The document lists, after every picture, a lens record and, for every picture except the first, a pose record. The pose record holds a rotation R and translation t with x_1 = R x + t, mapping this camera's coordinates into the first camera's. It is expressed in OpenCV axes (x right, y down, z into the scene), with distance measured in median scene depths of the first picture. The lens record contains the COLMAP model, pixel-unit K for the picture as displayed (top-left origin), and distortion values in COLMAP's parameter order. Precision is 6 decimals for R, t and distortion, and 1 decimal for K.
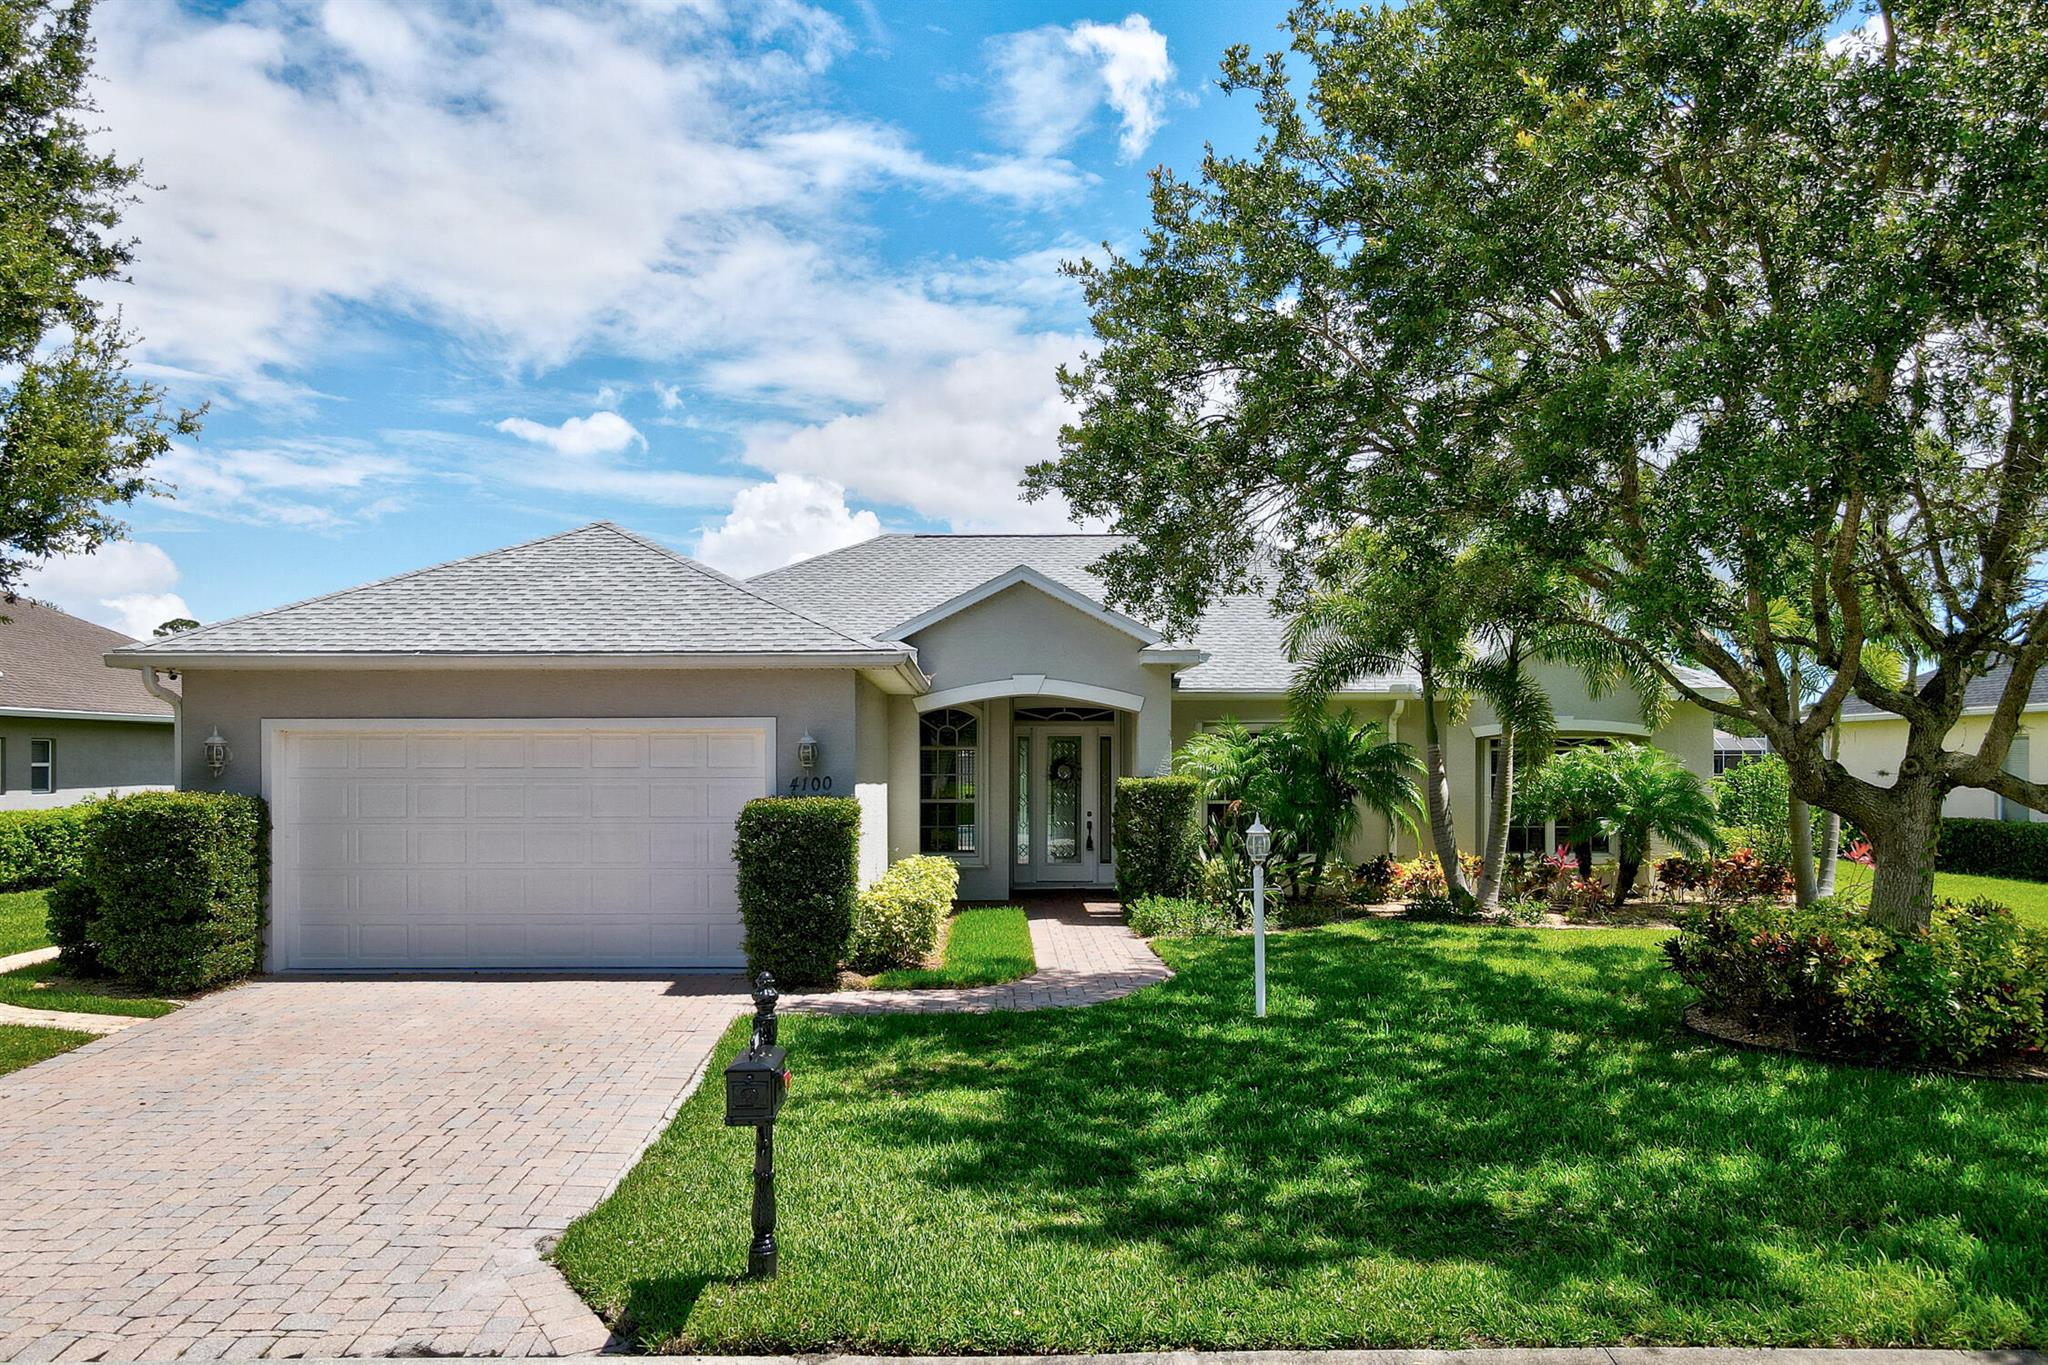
lens RADIAL K [[1512.9, 0, 1024.0], [0, 1512.9, 682.5], [0, 0, 1]] dist [-0.008512, -0.004437]
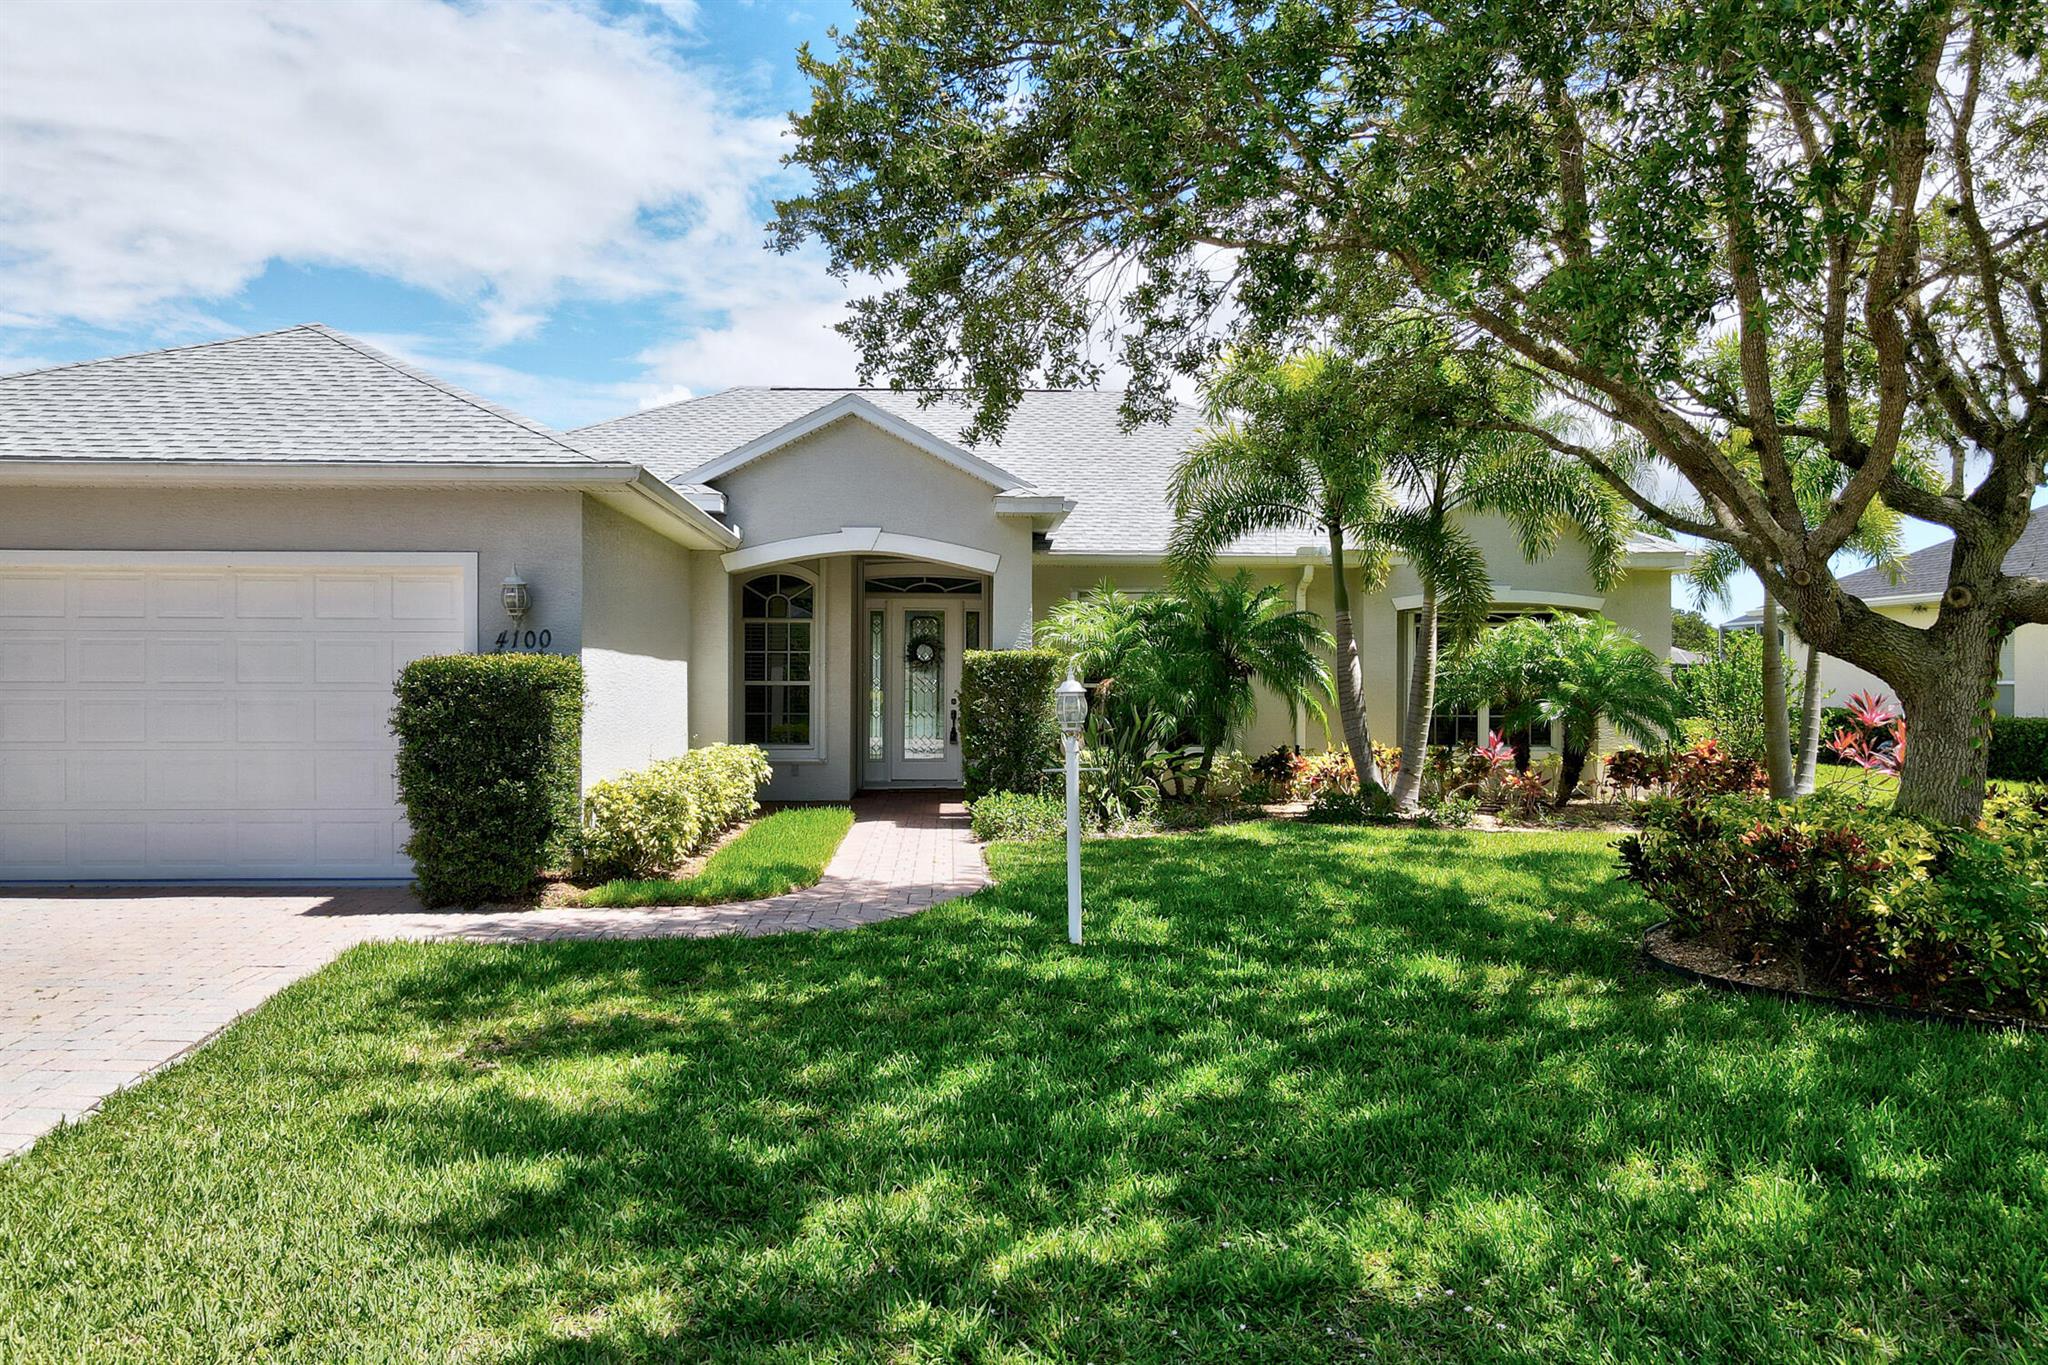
lens RADIAL K [[1549.0, 0, 982.9], [0, 1549.0, 569.0], [0, 0, 1]] dist [-0.006376, -0.007747]
pose [[0.999789, 0.003727, 0.020224, 0.056798], [-0.003481, 0.999920, -0.012193, 0.029672], [-0.020267, 0.012120, 0.999721, 0.153612]]
